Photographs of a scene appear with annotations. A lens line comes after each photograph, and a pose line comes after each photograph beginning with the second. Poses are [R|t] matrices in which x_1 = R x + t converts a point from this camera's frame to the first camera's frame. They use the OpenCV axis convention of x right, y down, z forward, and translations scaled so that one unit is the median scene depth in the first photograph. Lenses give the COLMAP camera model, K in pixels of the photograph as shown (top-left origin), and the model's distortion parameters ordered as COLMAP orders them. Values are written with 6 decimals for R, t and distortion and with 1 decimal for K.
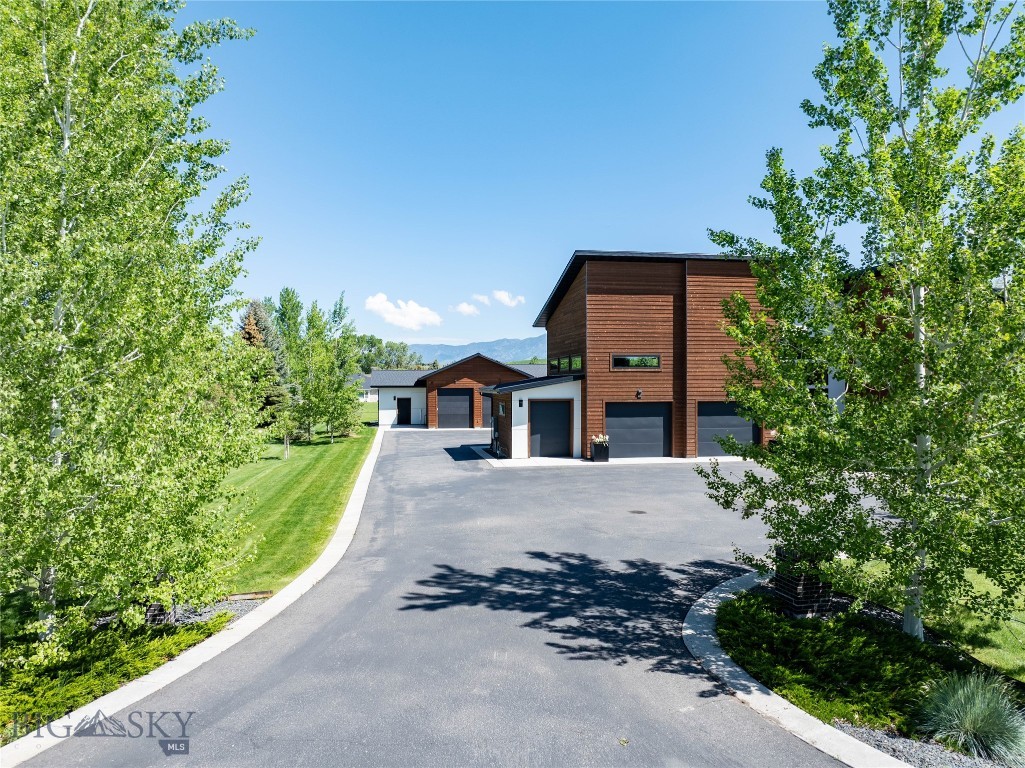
lens RADIAL K [[721.6, 0, 520.4], [0, 721.6, 390.5], [0, 0, 1]] dist [-0.043871, 0.008380]
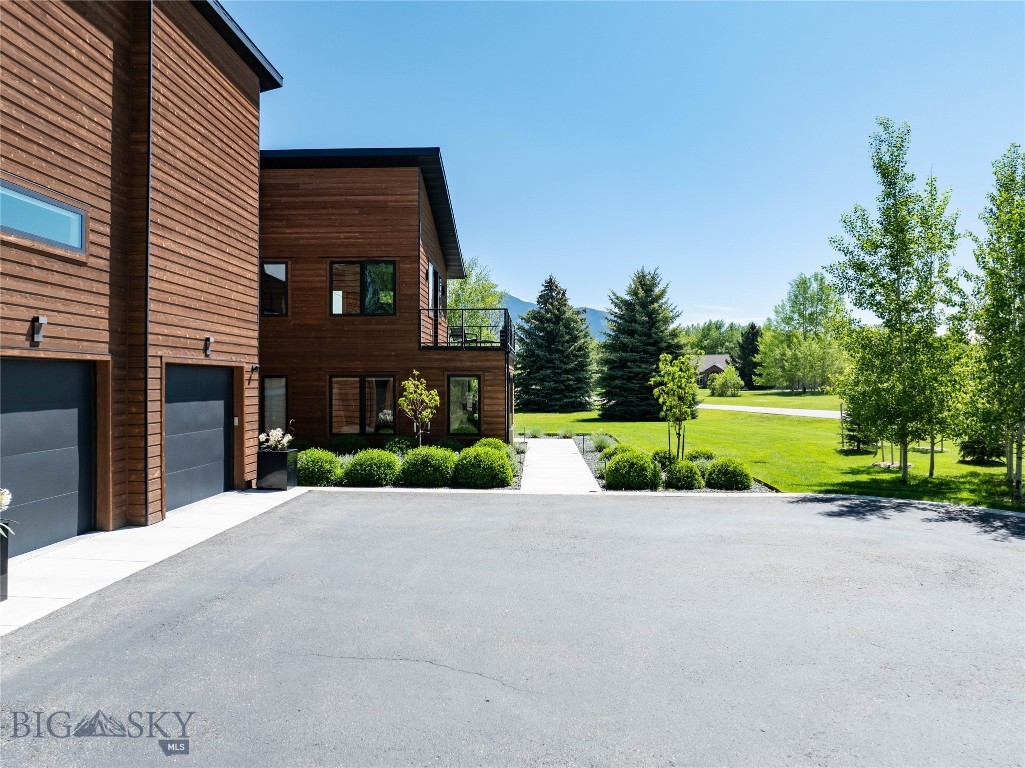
lens RADIAL K [[721.6, 0, 517.0], [0, 721.6, 385.8], [0, 0, 1]] dist [-0.043871, 0.008380]
pose [[0.194693, -0.002522, 0.980861, -0.071405], [0.009499, 0.999955, 0.000685, 0.028156], [-0.980818, 0.009184, 0.194708, 0.754661]]
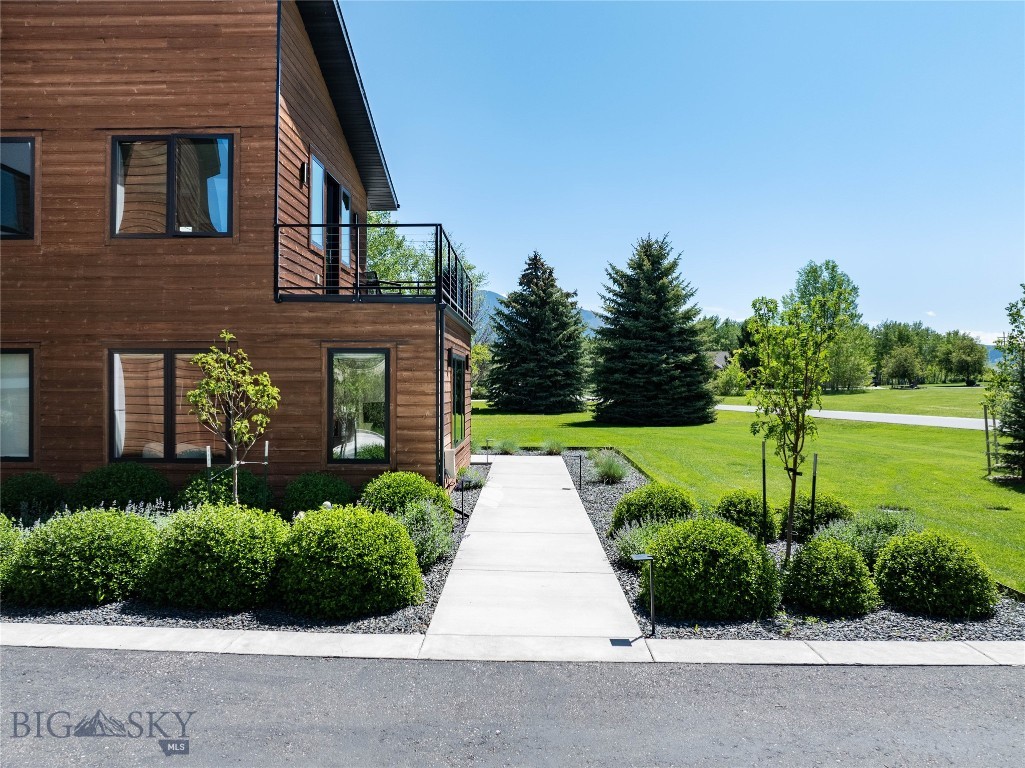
lens RADIAL K [[721.6, 0, 519.8], [0, 721.6, 382.8], [0, 0, 1]] dist [-0.043871, 0.008380]
pose [[0.173854, 0.001071, 0.984771, 0.223882], [0.005398, 0.999983, -0.002040, 0.035462], [-0.984757, 0.005670, 0.173846, 0.791635]]
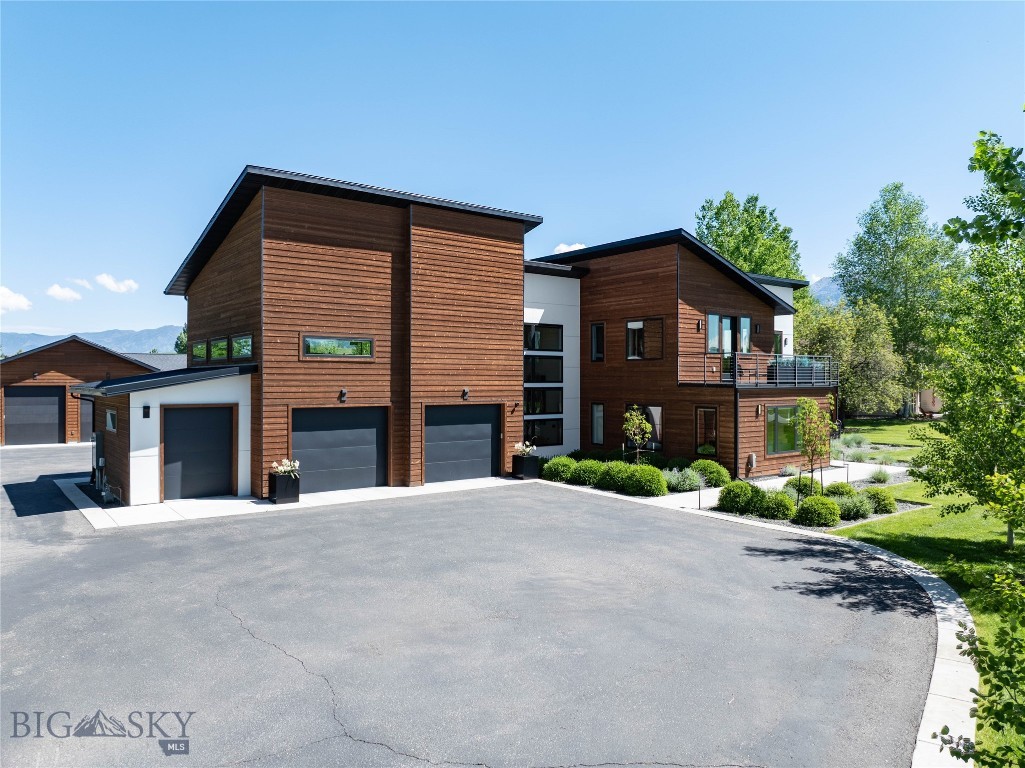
lens RADIAL K [[721.6, 0, 519.1], [0, 721.6, 382.3], [0, 0, 1]] dist [-0.043871, 0.008380]
pose [[0.880467, 0.003228, 0.474096, -0.007839], [0.000289, 0.999973, -0.007346, -0.002367], [-0.474107, 0.006605, 0.880443, 0.331766]]
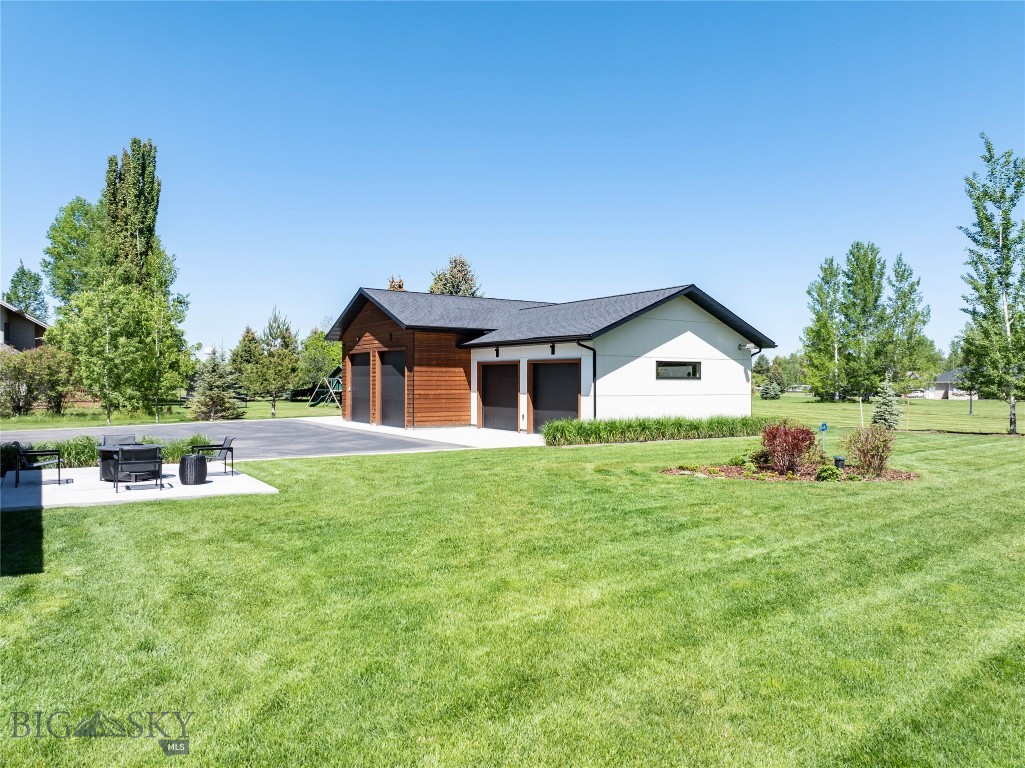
lens RADIAL K [[721.6, 0, 512.9], [0, 721.6, 383.2], [0, 0, 1]] dist [-0.043871, 0.008380]
pose [[0.413649, 0.006846, -0.910411, 0.775078], [-0.005772, 0.999971, 0.004897, 0.028929], [0.910418, 0.003229, 0.413677, 1.505979]]
